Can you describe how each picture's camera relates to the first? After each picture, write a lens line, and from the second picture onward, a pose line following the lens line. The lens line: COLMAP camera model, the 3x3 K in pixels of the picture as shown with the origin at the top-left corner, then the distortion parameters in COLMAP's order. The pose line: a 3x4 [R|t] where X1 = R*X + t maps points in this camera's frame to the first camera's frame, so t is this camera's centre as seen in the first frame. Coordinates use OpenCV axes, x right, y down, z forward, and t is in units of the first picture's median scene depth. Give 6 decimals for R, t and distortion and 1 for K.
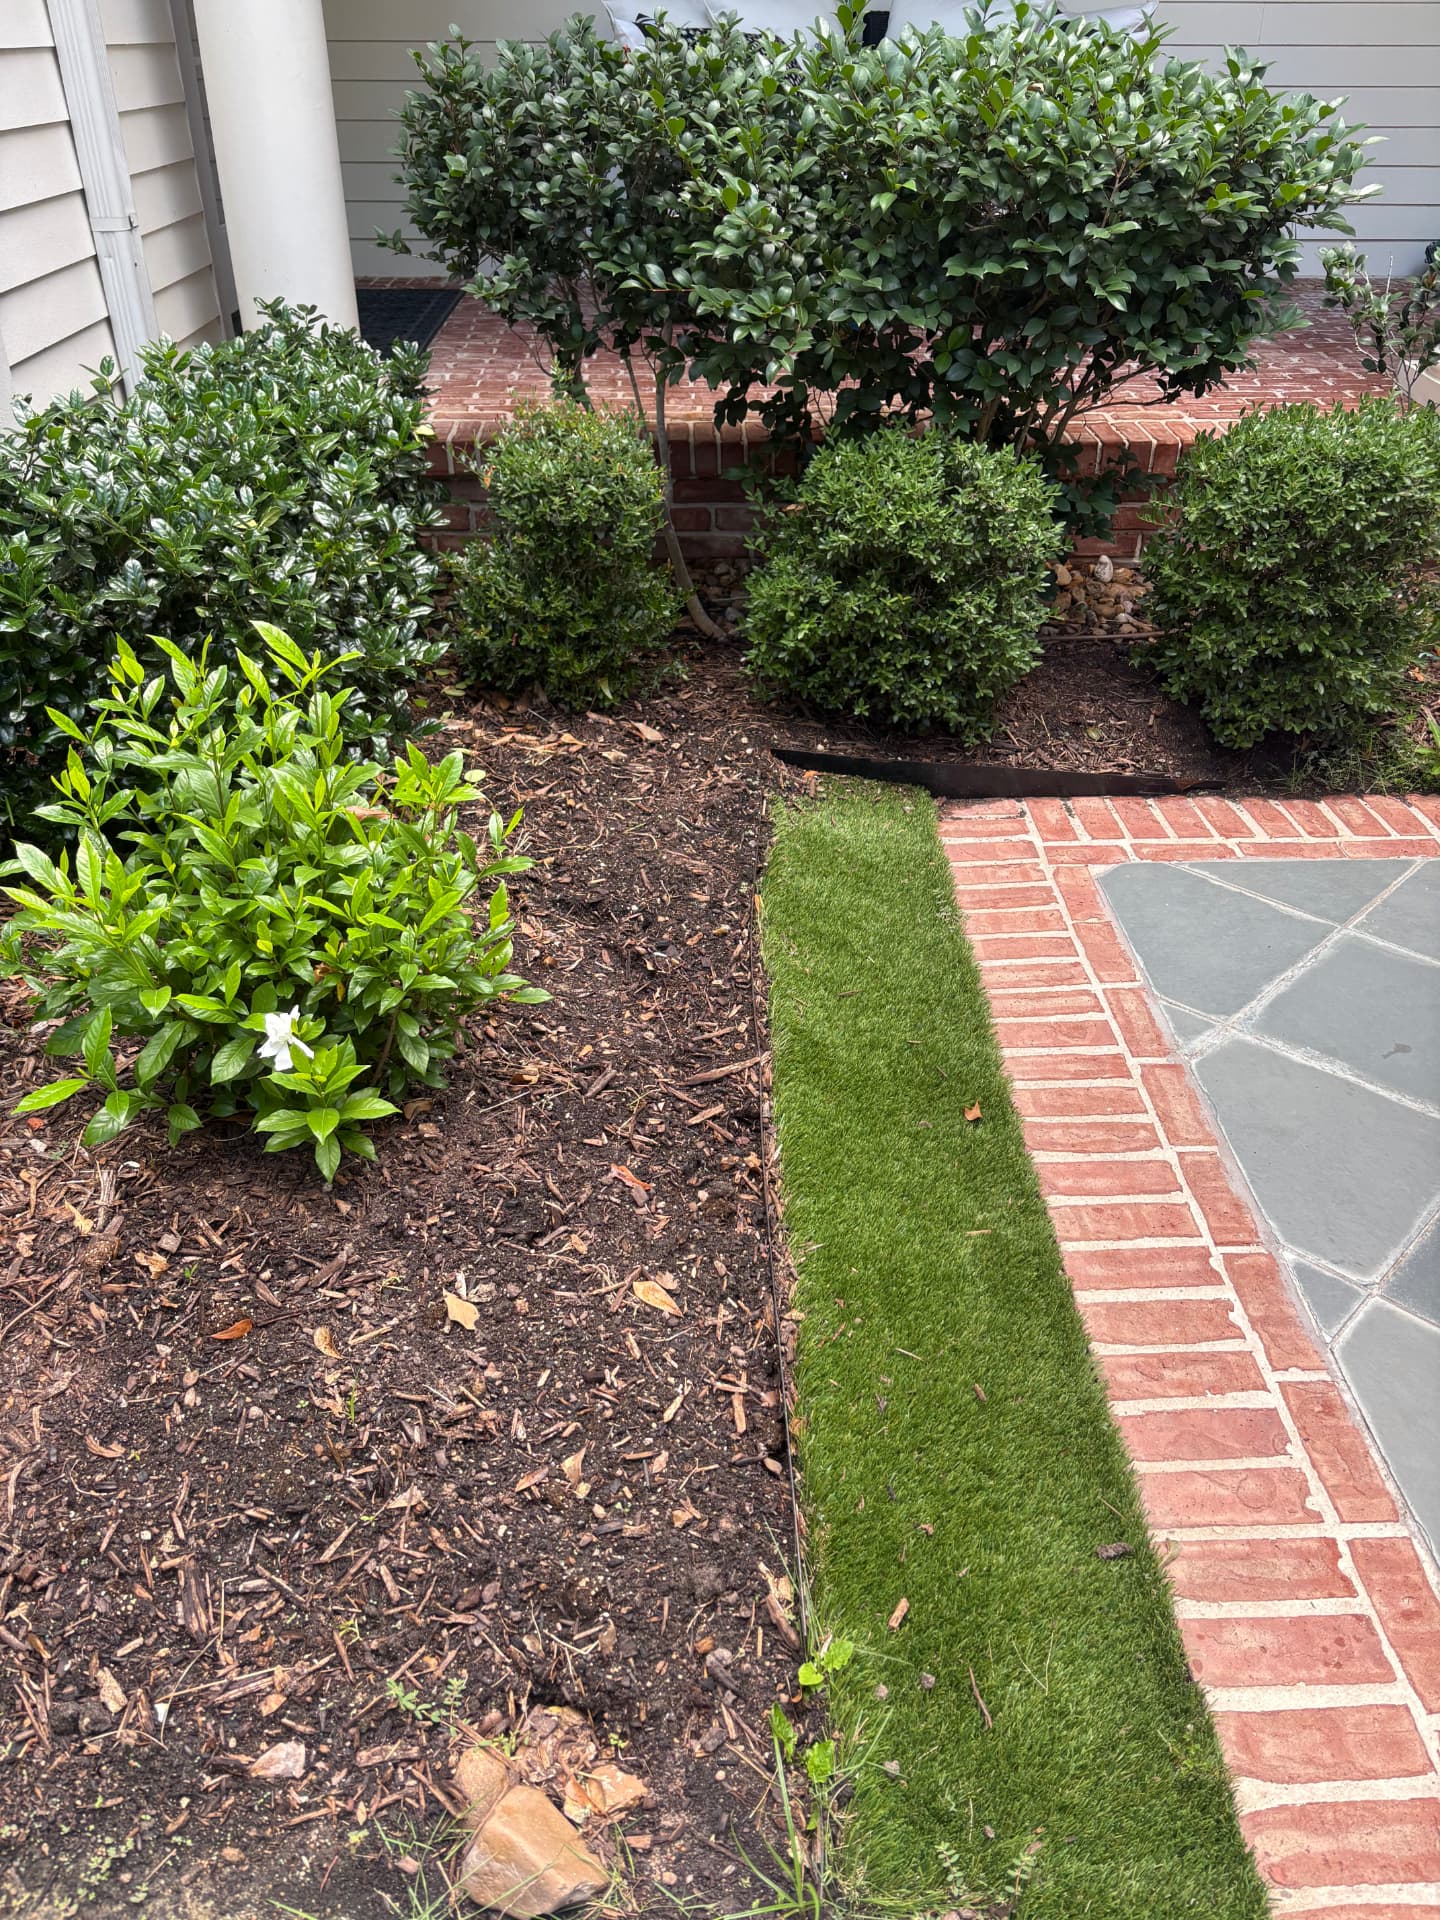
lens RADIAL K [[1479.8, 0, 720.0], [0, 1479.8, 960.0], [0, 0, 1]] dist [0.052838, -0.047490]
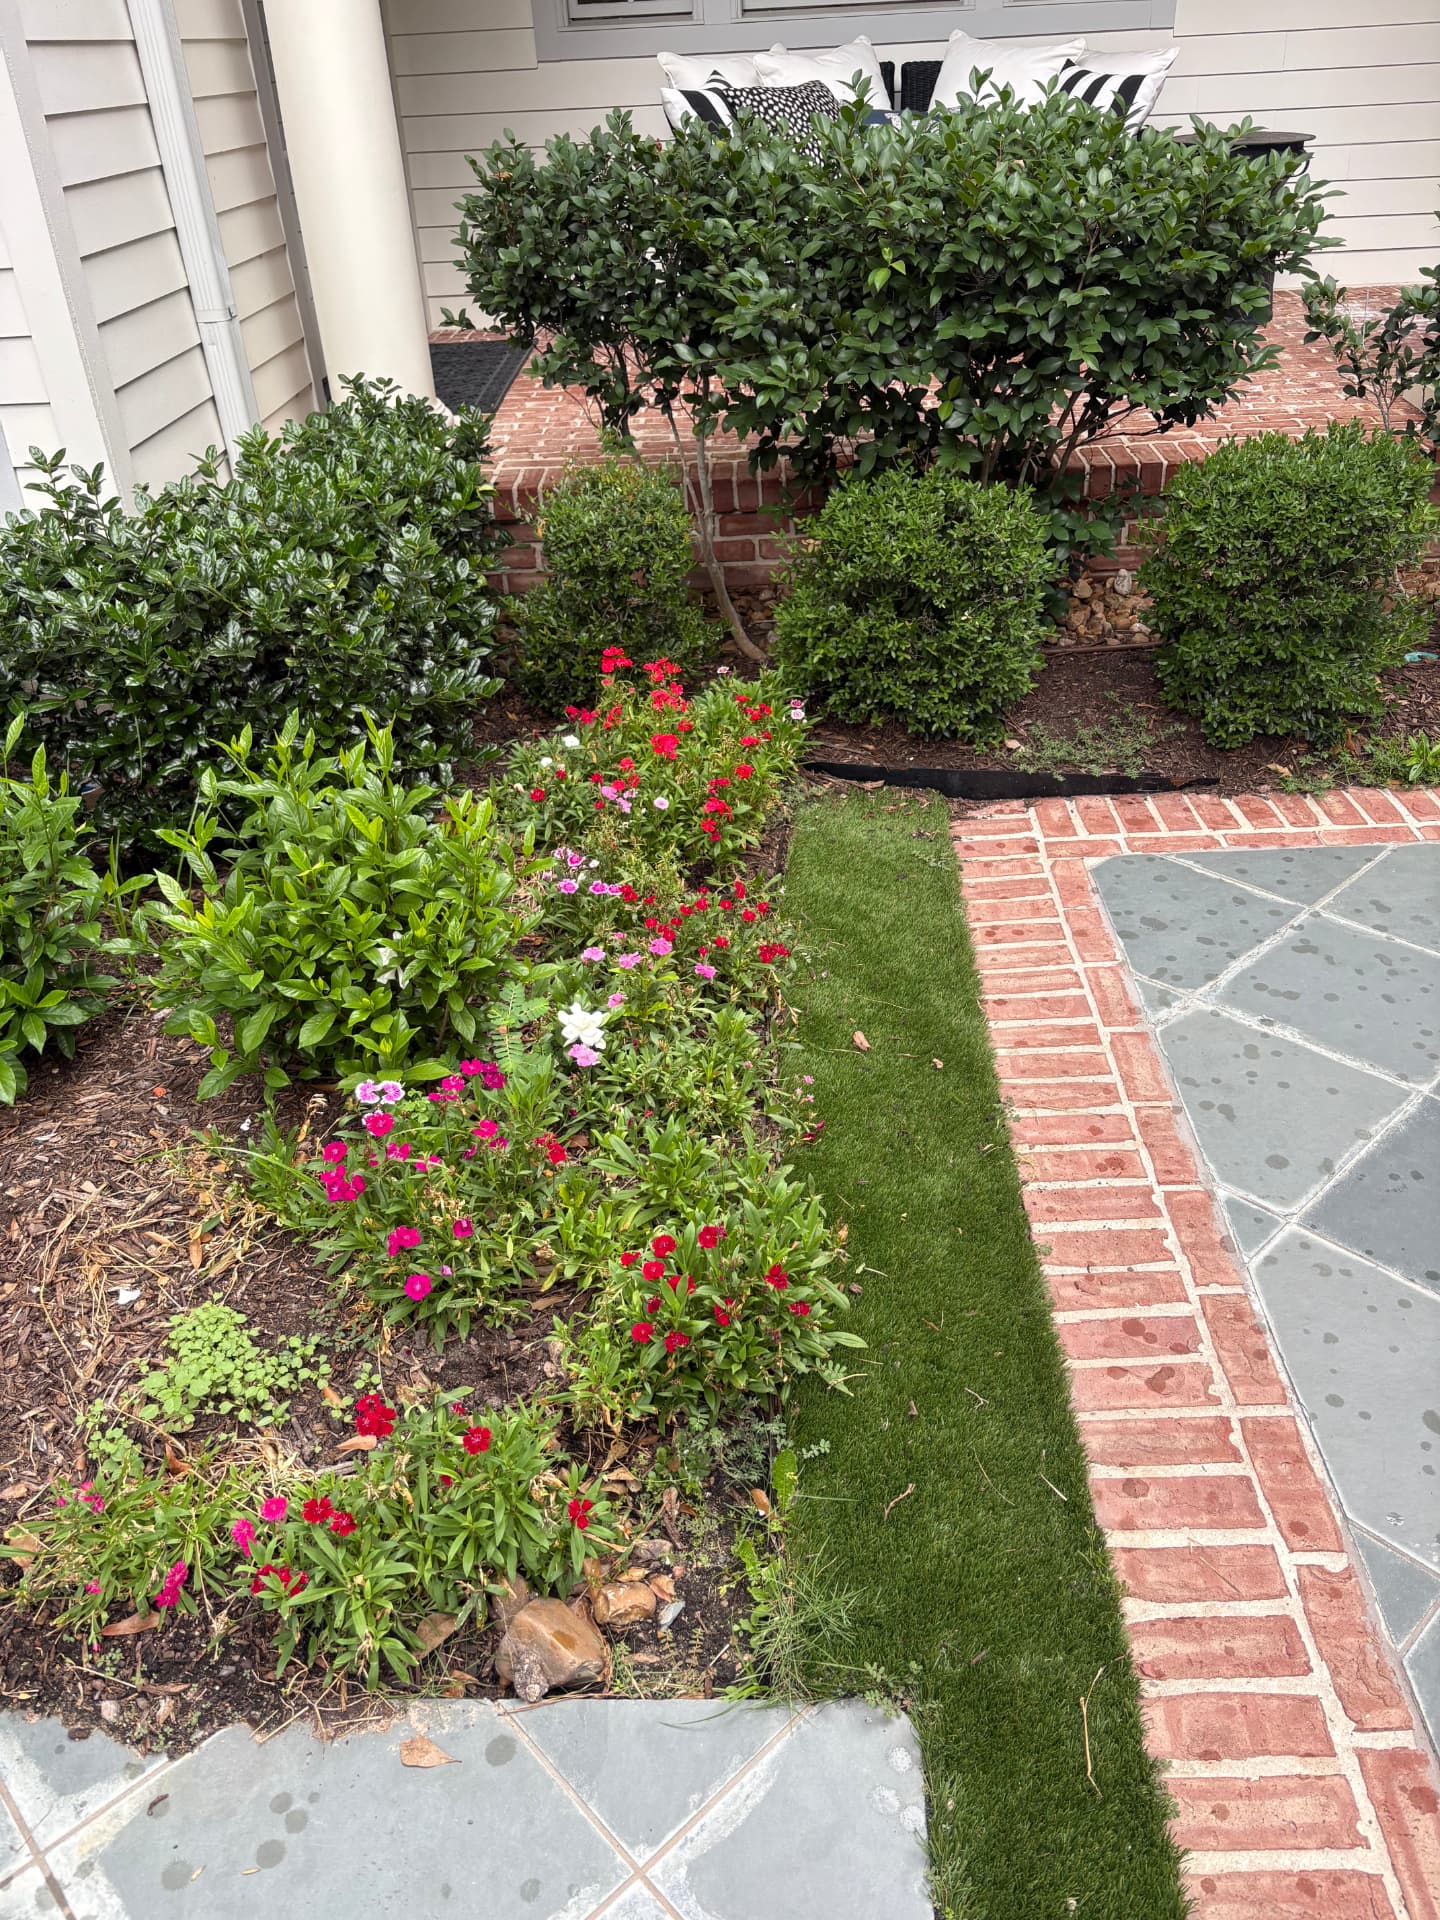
lens RADIAL K [[1513.5, 0, 719.2], [0, 1513.5, 921.5], [0, 0, 1]] dist [0.037546, -0.002860]
pose [[0.997322, -0.021615, -0.069870, 0.063513], [0.019333, 0.999263, -0.033170, 0.016912], [0.070535, 0.031731, 0.997004, -0.151836]]
